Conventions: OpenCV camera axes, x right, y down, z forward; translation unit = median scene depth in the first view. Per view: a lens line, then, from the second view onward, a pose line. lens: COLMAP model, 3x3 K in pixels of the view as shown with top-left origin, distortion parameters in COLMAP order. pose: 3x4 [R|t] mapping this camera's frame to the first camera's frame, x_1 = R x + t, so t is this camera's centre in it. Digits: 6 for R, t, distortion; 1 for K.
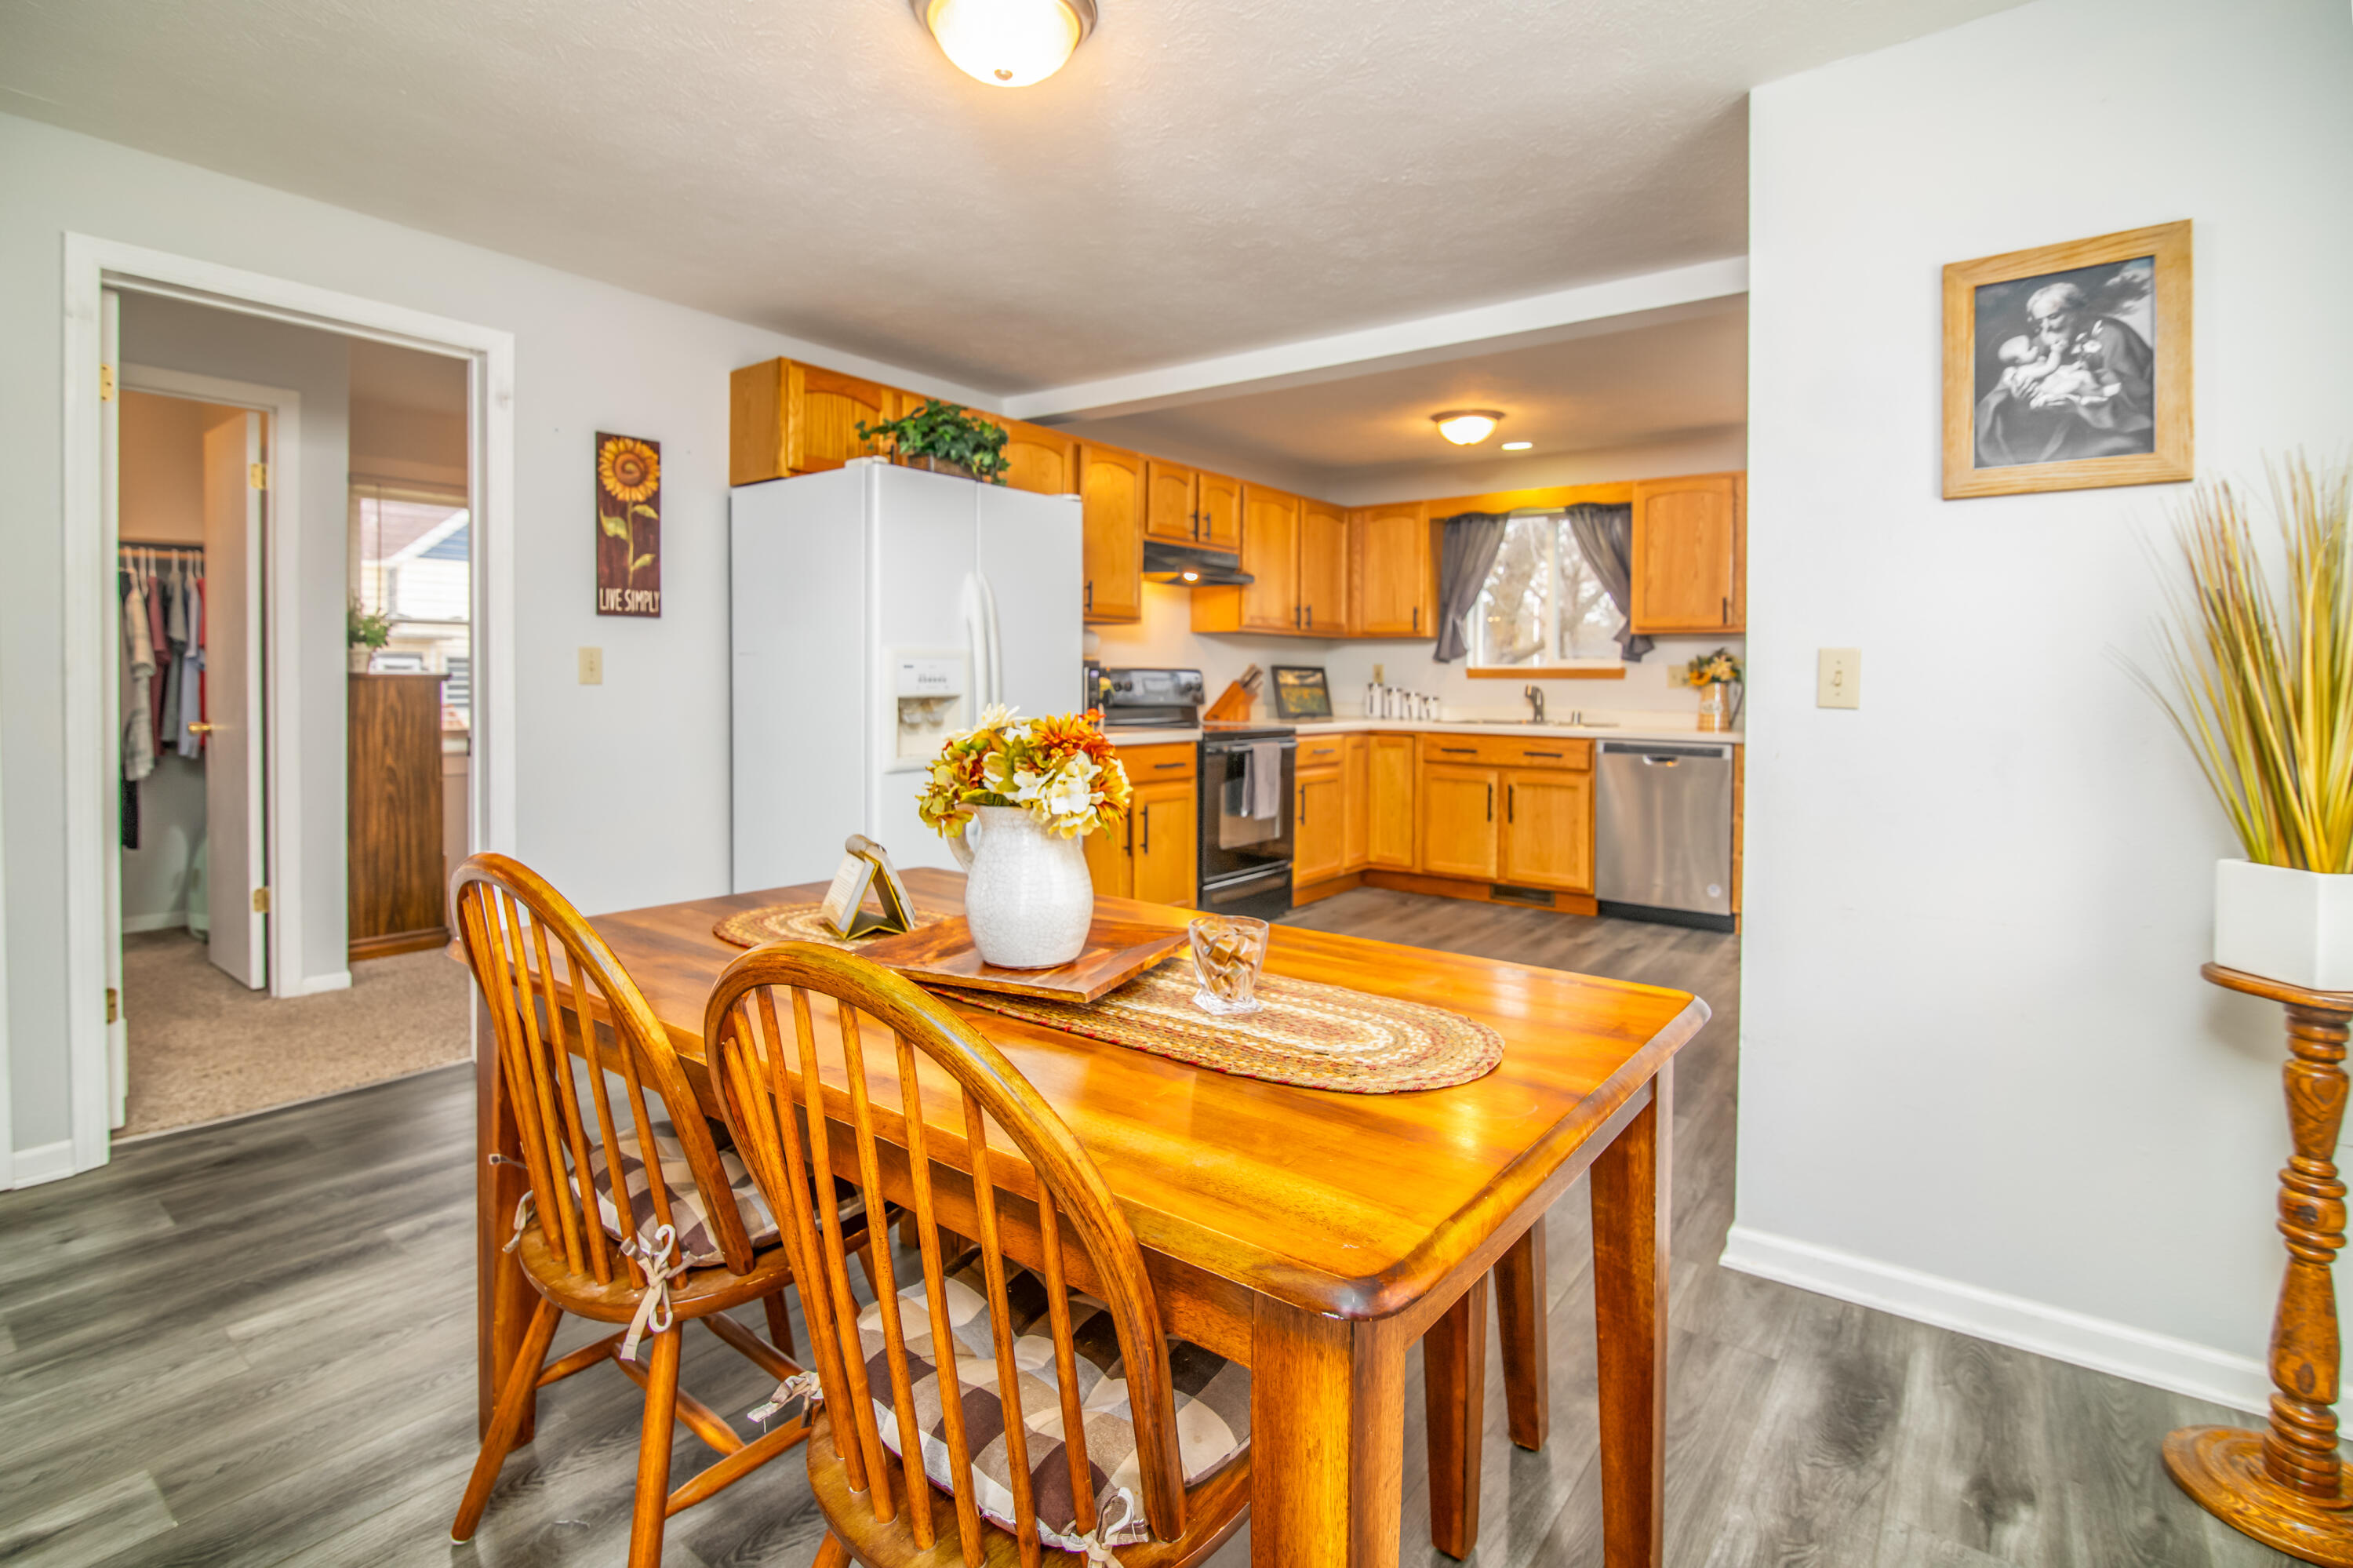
lens RADIAL K [[1114.5, 0, 1191.4], [0, 1114.5, 684.5], [0, 0, 1]] dist [-0.016717, -0.000263]
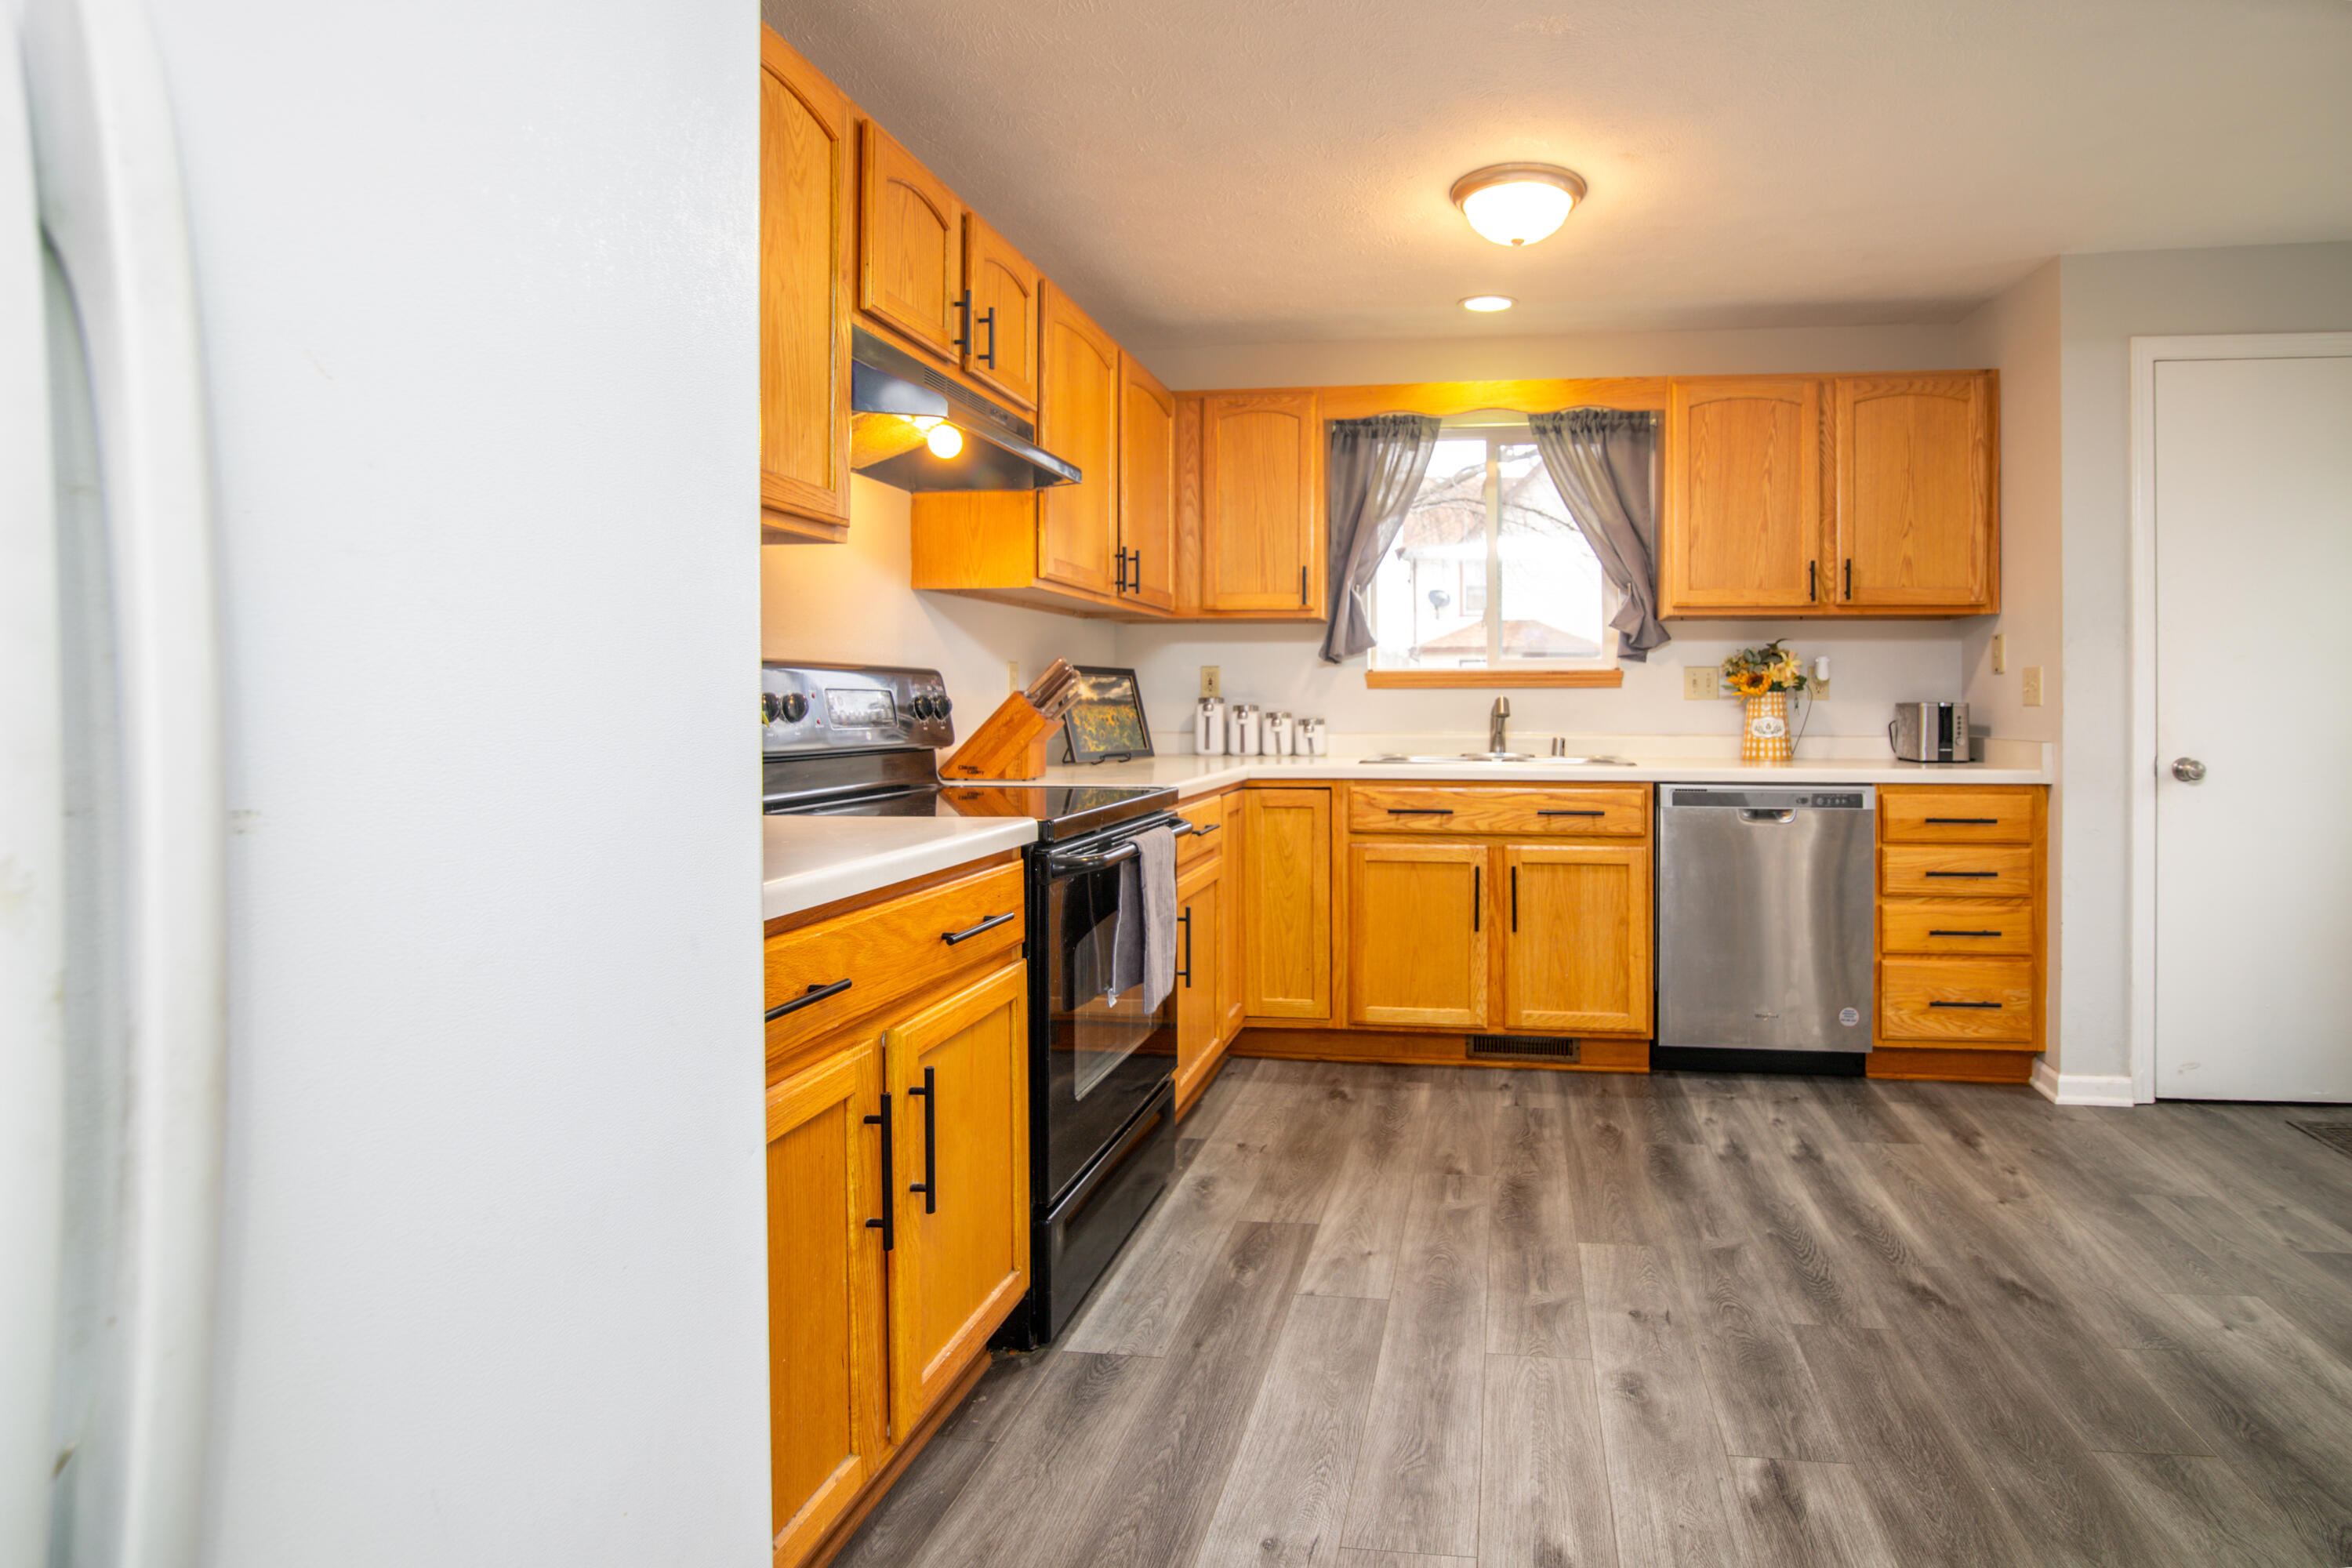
lens RADIAL K [[1114.0, 0, 1363.3], [0, 1114.0, 704.5], [0, 0, 1]] dist [-0.016717, -0.000263]
pose [[0.865572, -0.010454, 0.500675, -0.071343], [0.010304, 0.999942, 0.003065, 0.001822], [-0.500678, 0.002506, 0.865630, 0.505671]]
